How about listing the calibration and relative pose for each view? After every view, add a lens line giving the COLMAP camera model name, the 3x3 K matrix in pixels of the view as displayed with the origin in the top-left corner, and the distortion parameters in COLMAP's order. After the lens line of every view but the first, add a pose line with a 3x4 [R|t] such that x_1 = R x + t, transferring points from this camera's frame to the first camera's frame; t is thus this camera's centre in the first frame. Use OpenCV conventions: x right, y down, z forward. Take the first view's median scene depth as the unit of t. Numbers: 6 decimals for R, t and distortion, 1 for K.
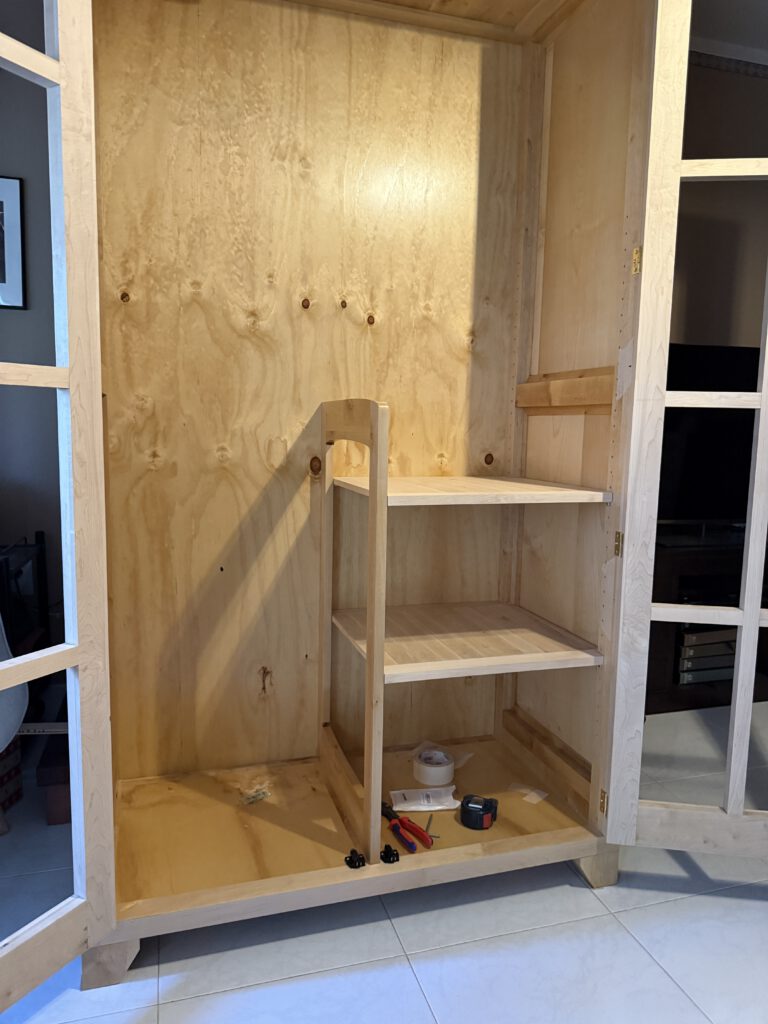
lens RADIAL K [[724.6, 0, 383.8], [0, 724.6, 511.5], [0, 0, 1]] dist [0.015906, -0.041355]
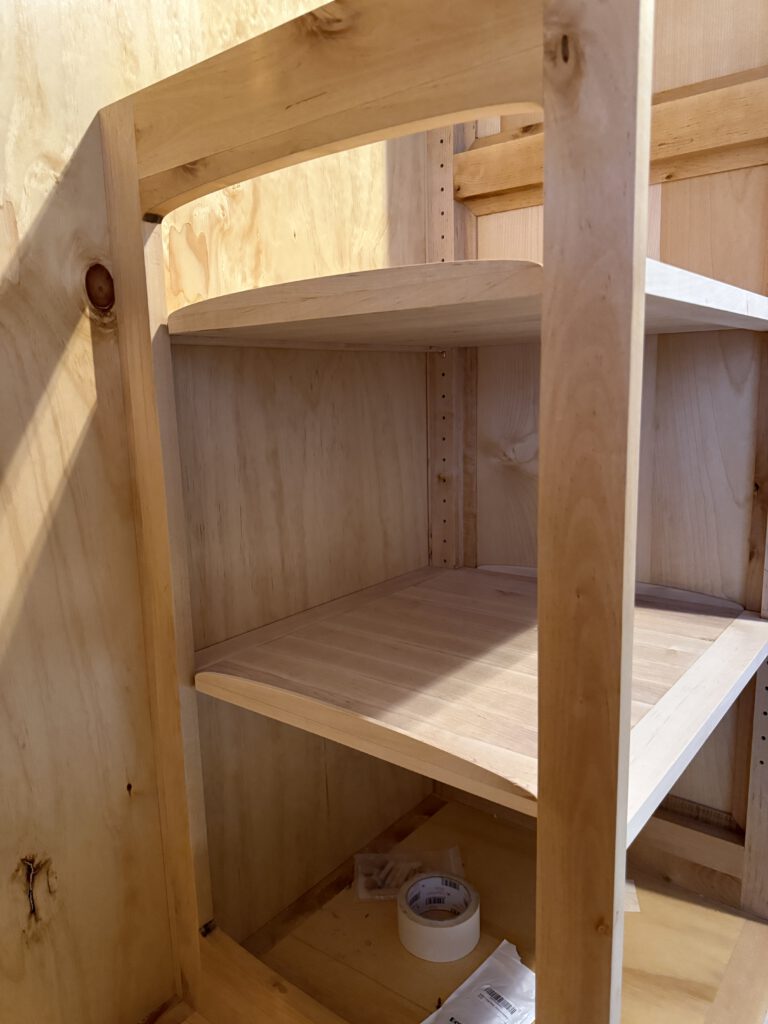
lens RADIAL K [[724.6, 0, 386.0], [0, 724.6, 518.3], [0, 0, 1]] dist [0.015906, -0.041355]
pose [[0.823204, -0.142172, 0.549657, -0.191392], [0.105142, 0.989568, 0.098489, 0.030336], [-0.557926, -0.023285, 0.829564, 0.603984]]
